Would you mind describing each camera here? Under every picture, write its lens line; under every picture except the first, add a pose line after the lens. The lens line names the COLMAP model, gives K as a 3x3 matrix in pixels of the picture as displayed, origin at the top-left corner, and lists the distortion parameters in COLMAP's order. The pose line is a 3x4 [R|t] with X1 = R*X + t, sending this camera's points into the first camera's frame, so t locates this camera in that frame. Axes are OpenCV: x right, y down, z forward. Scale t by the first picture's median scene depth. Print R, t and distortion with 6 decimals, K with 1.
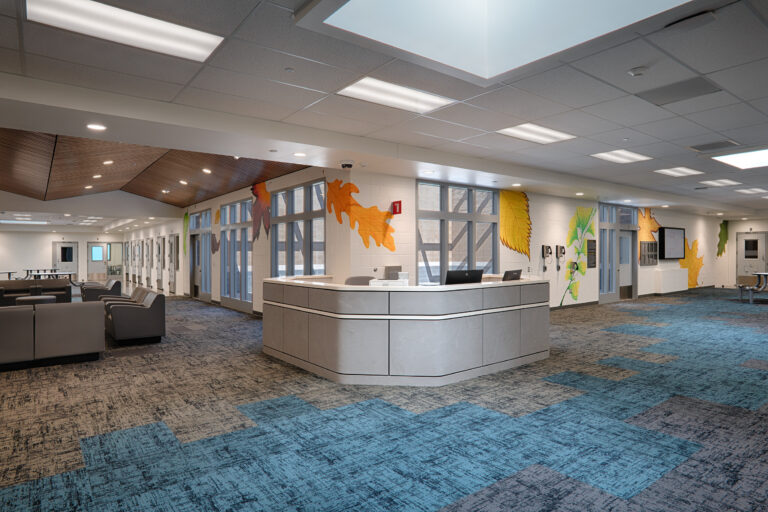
lens RADIAL K [[369.0, 0, 382.2], [0, 369.0, 247.2], [0, 0, 1]] dist [0.000911, 0.001069]
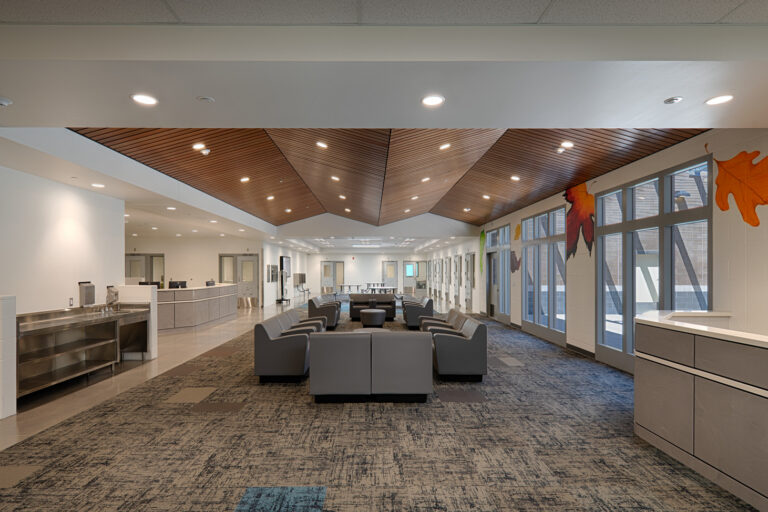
lens RADIAL K [[369.0, 0, 382.2], [0, 369.0, 247.2], [0, 0, 1]] dist [0.000911, 0.001069]
pose [[0.747410, -0.034477, -0.663468, -0.088432], [0.003332, 0.998835, -0.048151, -0.002544], [0.664354, 0.033778, 0.746654, 0.095019]]
